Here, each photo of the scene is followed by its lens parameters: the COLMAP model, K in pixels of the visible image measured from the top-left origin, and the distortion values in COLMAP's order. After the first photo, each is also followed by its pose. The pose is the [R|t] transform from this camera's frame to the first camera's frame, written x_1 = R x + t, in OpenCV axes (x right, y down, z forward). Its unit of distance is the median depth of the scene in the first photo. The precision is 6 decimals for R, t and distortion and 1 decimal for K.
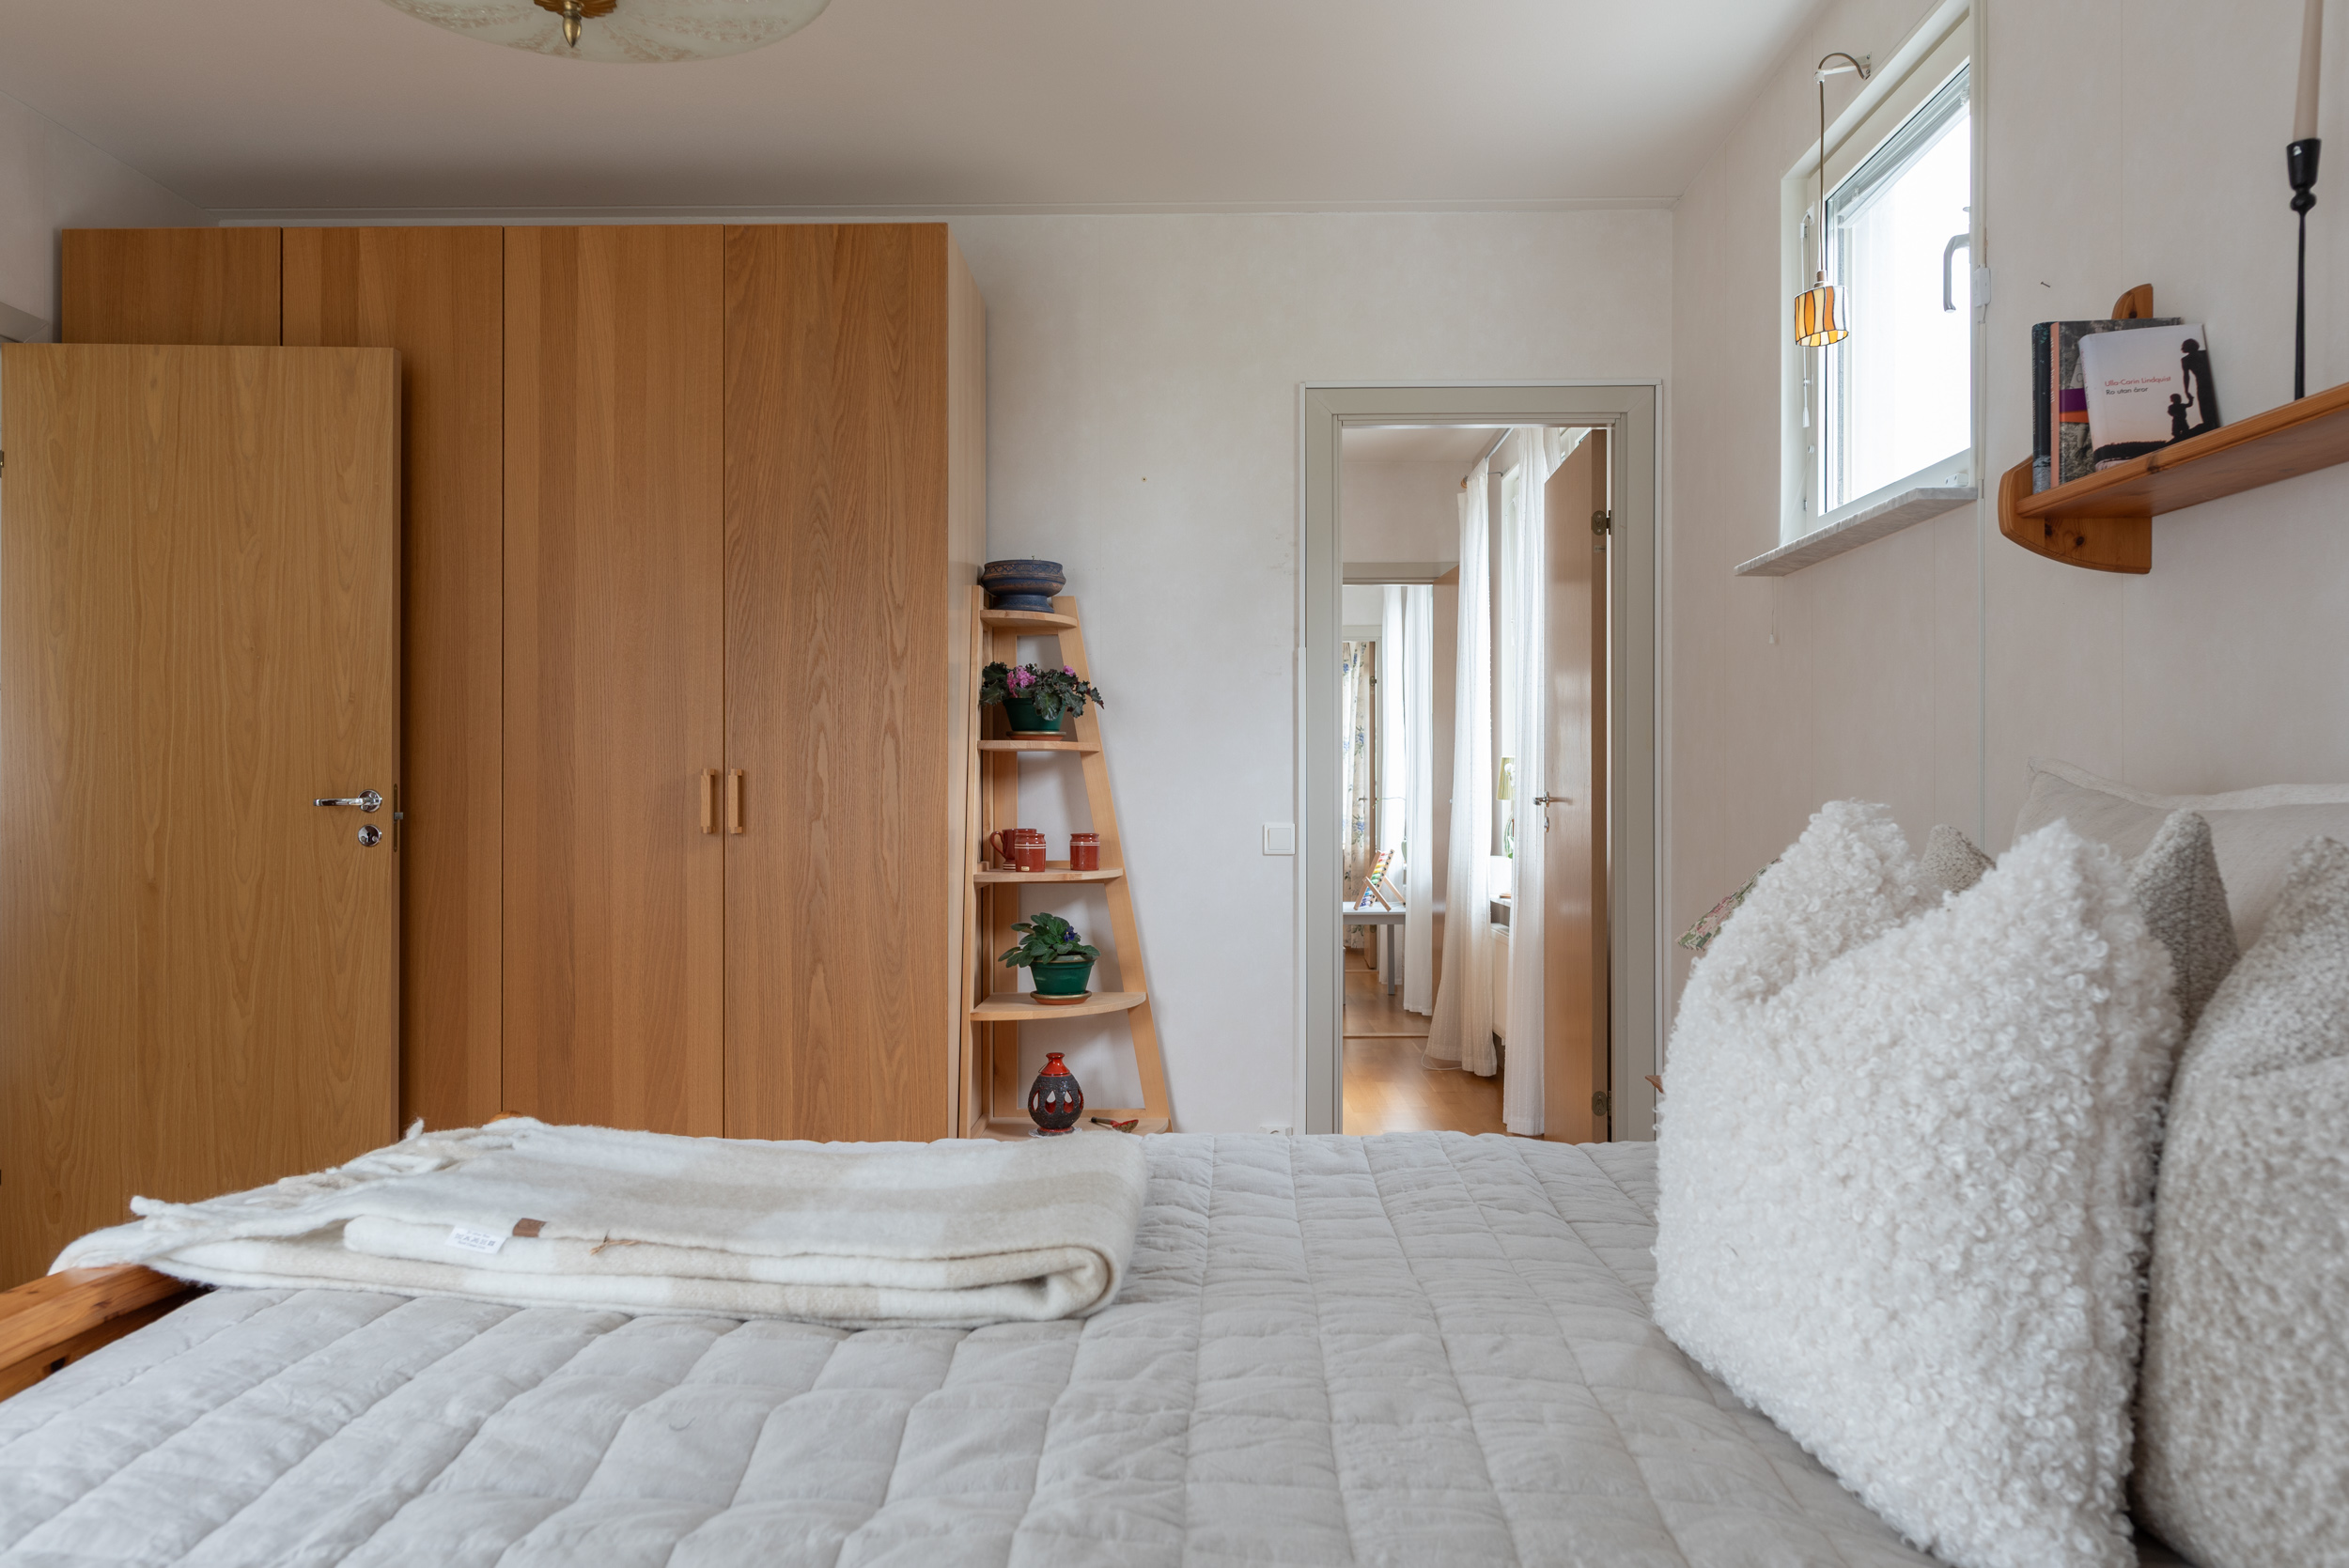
lens RADIAL K [[1616.3, 0, 1174.5], [0, 1616.3, 784.0], [0, 0, 1]] dist [0.002201, 0.002153]
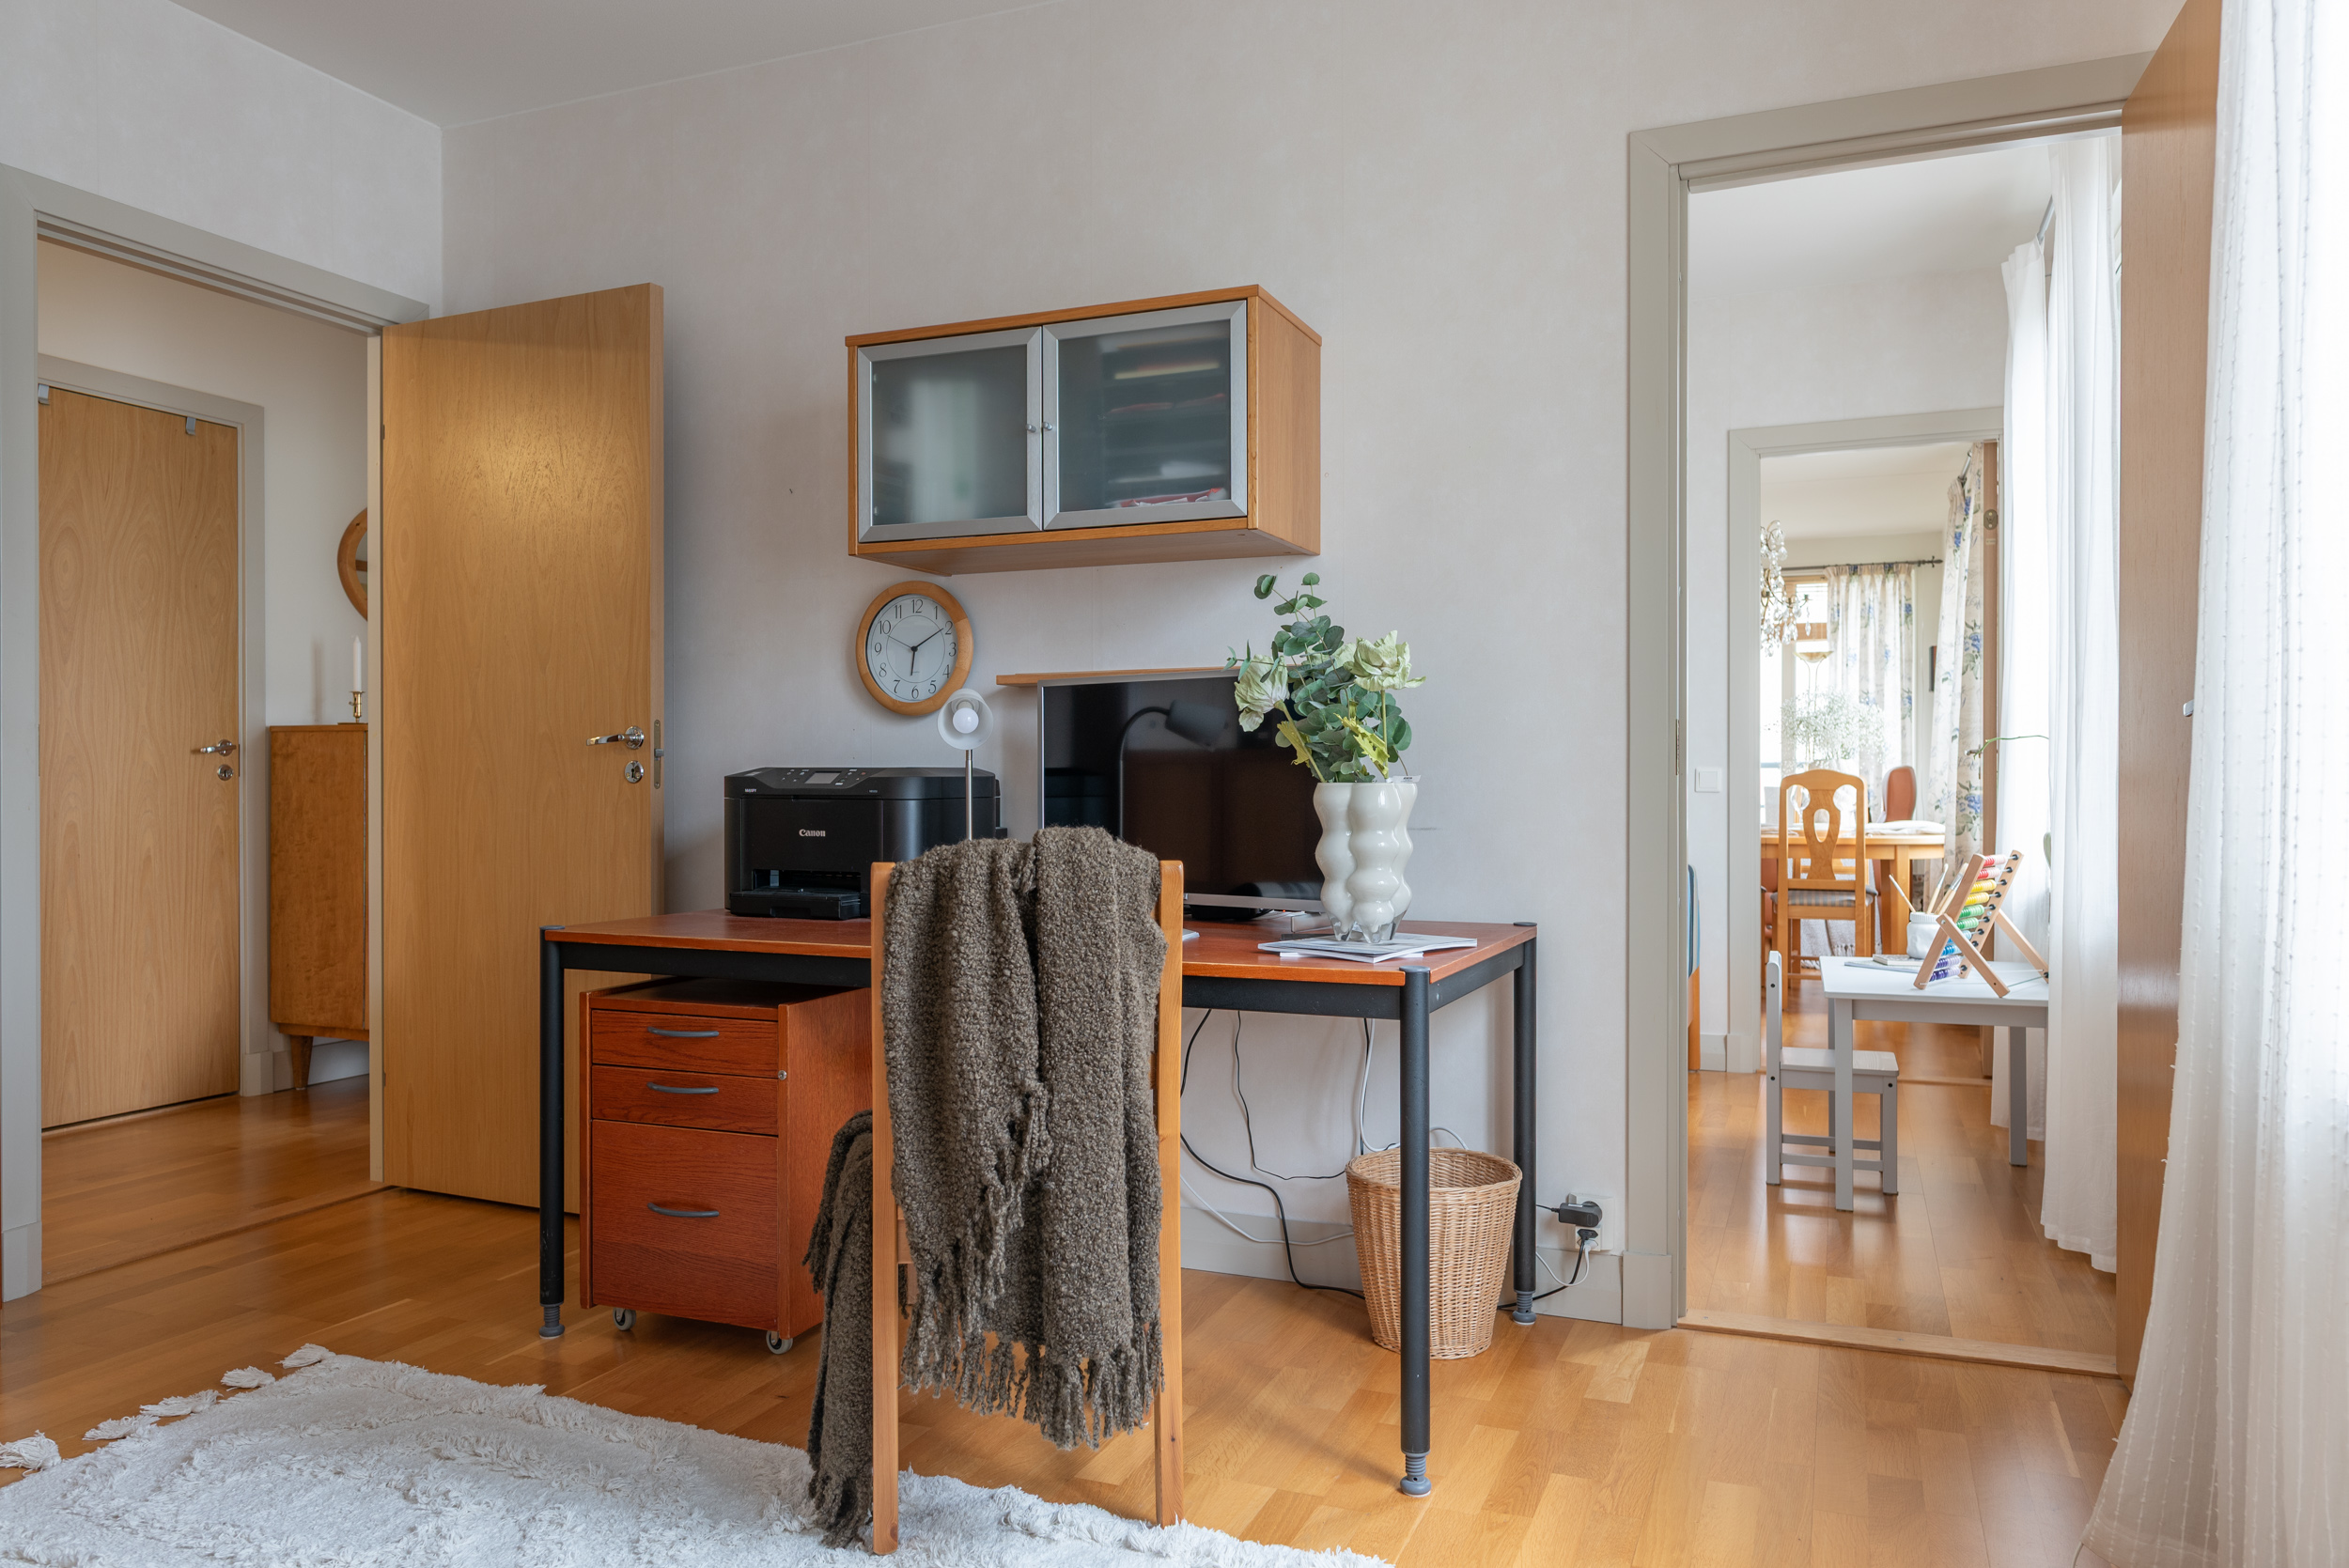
lens RADIAL K [[1616.3, 0, 1174.5], [0, 1616.3, 784.0], [0, 0, 1]] dist [0.002201, 0.002153]
pose [[0.935443, -0.005199, -0.353440, 0.075013], [0.009713, 0.999892, 0.011001, 0.014682], [0.353345, -0.013723, 0.935393, 0.494824]]
